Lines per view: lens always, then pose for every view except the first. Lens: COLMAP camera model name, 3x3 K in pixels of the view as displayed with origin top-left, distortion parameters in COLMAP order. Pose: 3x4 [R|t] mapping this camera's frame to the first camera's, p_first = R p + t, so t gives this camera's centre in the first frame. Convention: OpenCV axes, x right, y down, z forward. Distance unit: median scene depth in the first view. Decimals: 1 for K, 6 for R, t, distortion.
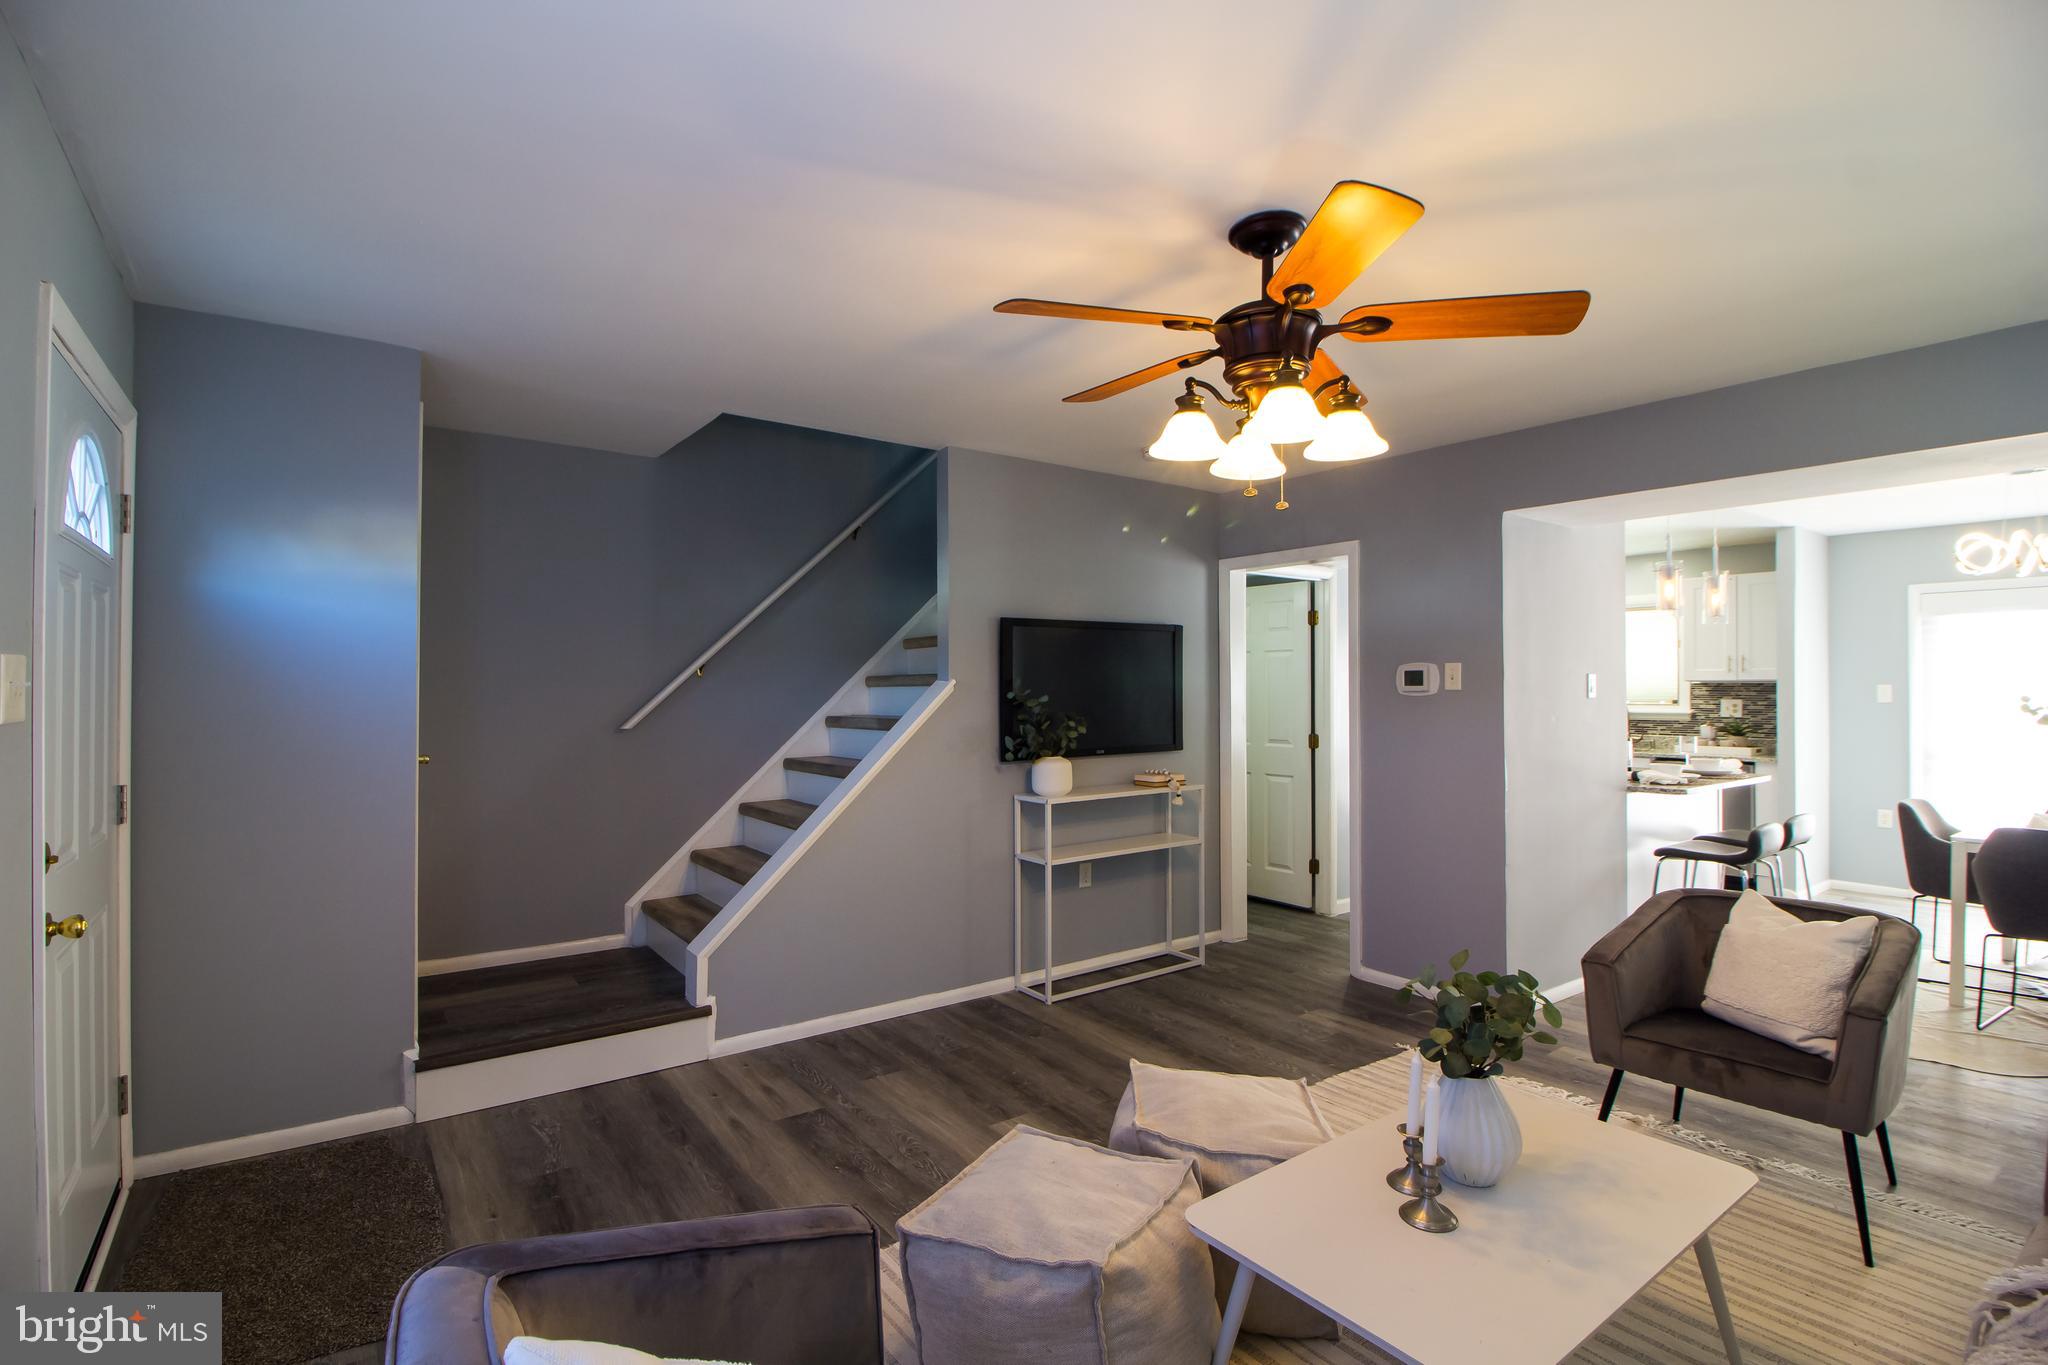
lens RADIAL K [[942.2, 0, 1024.0], [0, 942.2, 682.5], [0, 0, 1]] dist [0.001386, -0.013672]
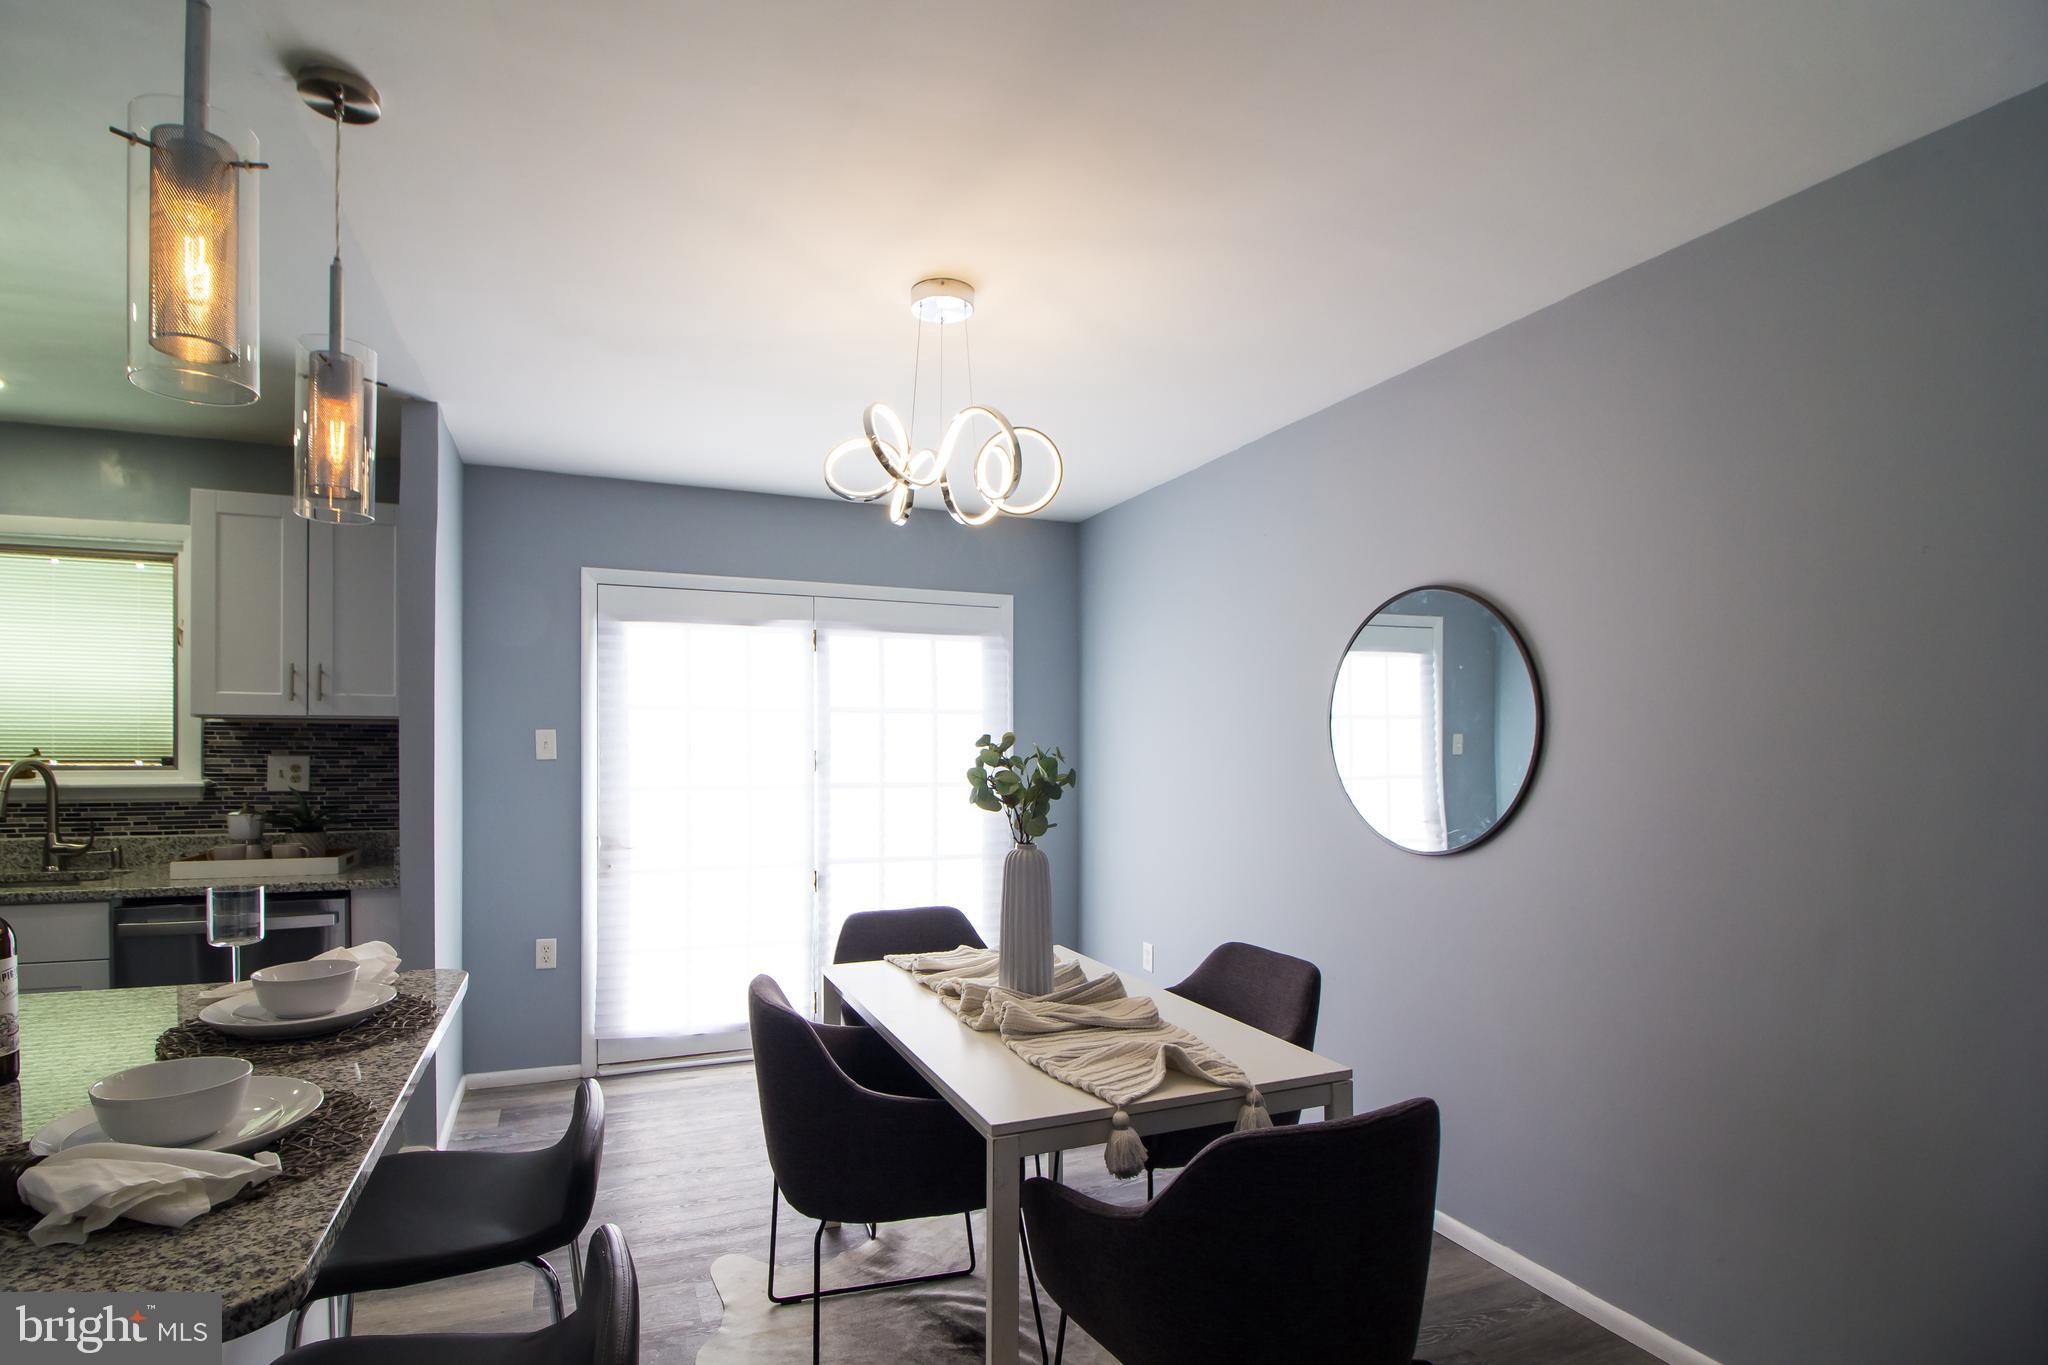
lens RADIAL K [[958.3, 0, 980.4], [0, 958.3, 750.4], [0, 0, 1]] dist [-0.016543, -0.015774]
pose [[0.237498, -0.006627, 0.971365, 0.578188], [-0.014281, 0.999845, 0.010313, 0.008101], [-0.971283, -0.016321, 0.237366, 0.855724]]
